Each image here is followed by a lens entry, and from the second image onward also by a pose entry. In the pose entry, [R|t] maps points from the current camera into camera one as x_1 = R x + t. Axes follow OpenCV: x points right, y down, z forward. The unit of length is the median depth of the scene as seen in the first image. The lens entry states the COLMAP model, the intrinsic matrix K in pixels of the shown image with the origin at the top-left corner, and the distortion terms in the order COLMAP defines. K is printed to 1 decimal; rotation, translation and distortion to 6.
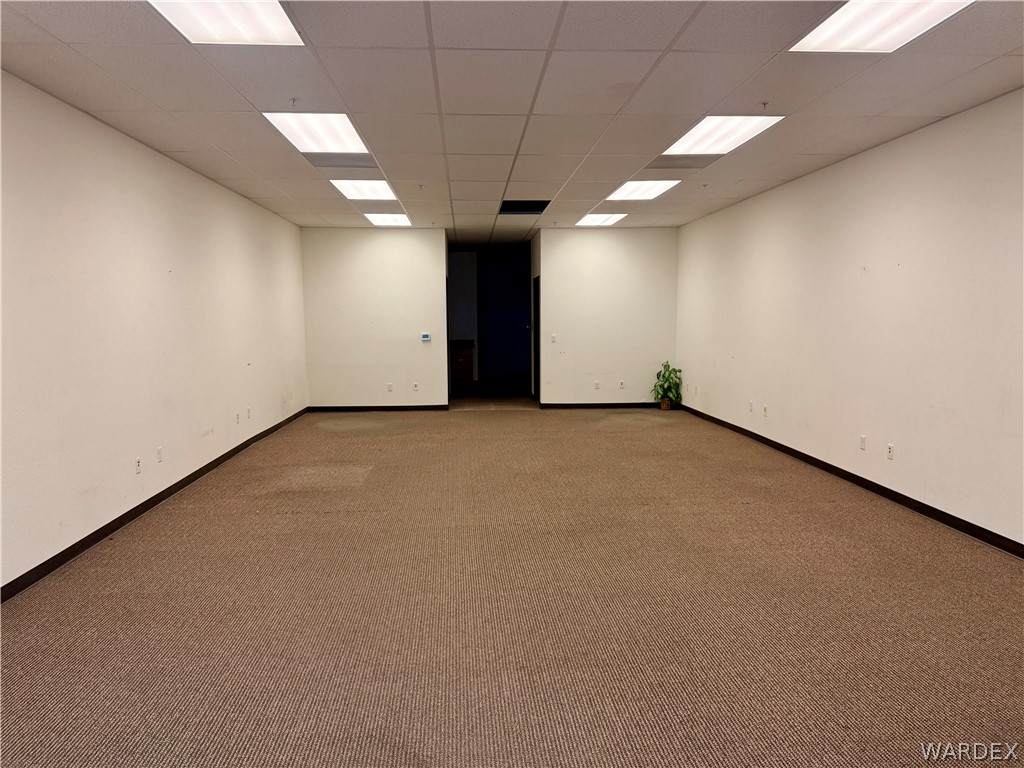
lens RADIAL K [[715.4, 0, 507.8], [0, 715.4, 397.8], [0, 0, 1]] dist [0.096561, -0.151464]
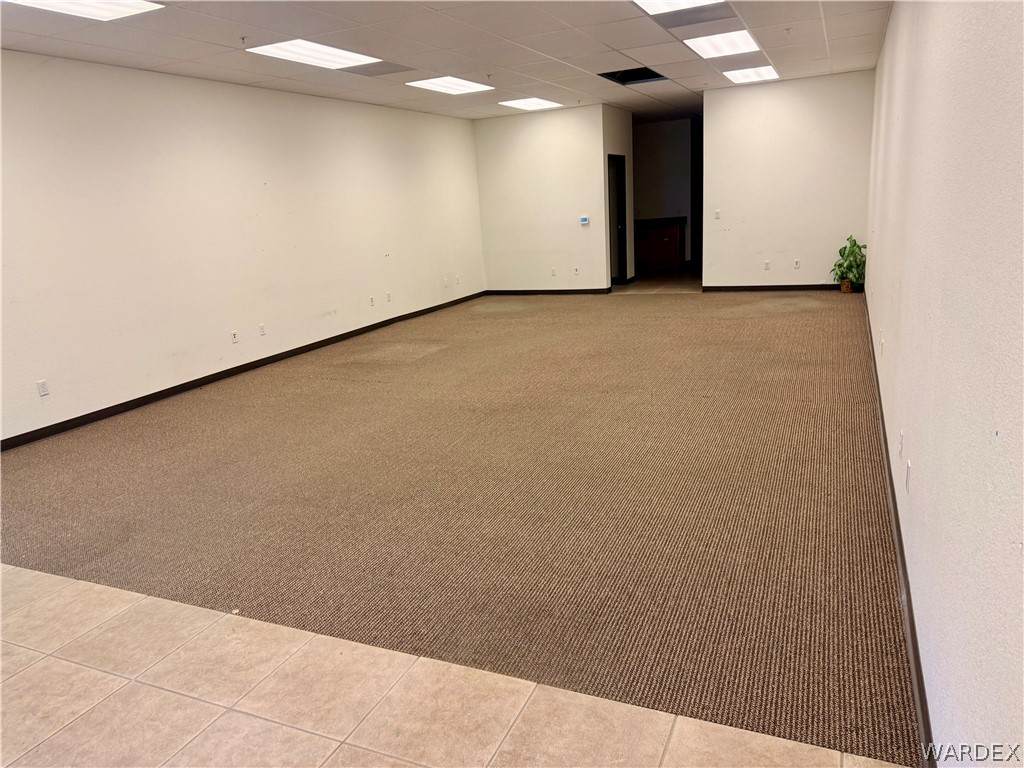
lens RADIAL K [[715.4, 0, 507.8], [0, 715.4, 397.8], [0, 0, 1]] dist [0.096561, -0.151464]
pose [[0.883868, 0.069588, -0.462531, 0.275117], [0.008751, 0.986238, 0.165101, -0.006414], [0.467654, -0.149975, 0.871095, 0.024124]]
